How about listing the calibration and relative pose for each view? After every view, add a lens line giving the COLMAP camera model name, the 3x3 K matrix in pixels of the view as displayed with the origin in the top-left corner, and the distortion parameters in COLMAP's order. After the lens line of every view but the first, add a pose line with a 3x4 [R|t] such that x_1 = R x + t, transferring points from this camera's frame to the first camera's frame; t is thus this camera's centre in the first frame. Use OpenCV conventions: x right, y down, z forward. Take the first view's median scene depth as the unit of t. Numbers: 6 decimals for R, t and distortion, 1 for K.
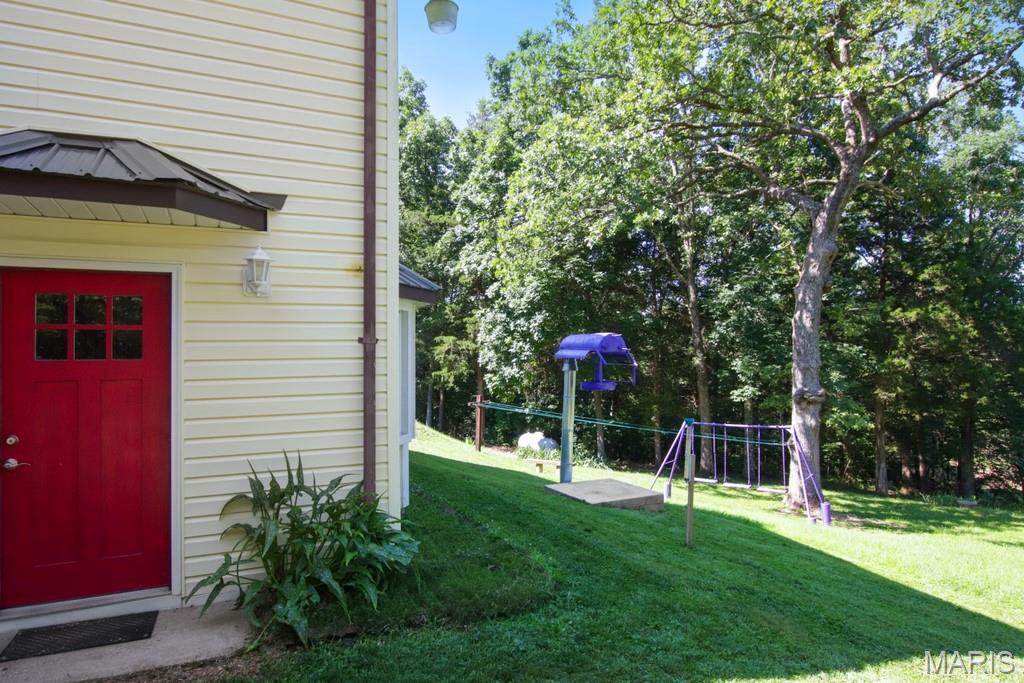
lens RADIAL K [[613.9, 0, 514.9], [0, 613.9, 357.3], [0, 0, 1]] dist [-0.022340, -0.000582]
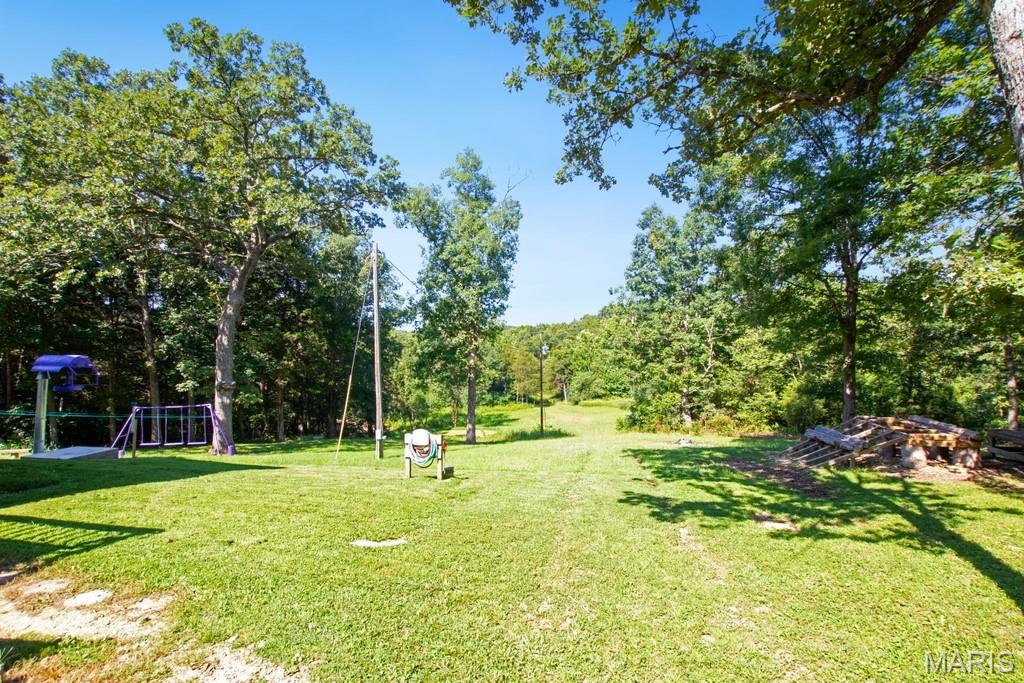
lens RADIAL K [[475.8, 0, 512.0], [0, 475.8, 341.5], [0, 0, 1]] dist [-0.021302, 0.000541]
pose [[0.593220, 0.018261, 0.804834, -0.093601], [0.000533, 0.999734, -0.023076, -0.026377], [-0.805040, 0.014118, 0.593052, -0.382208]]
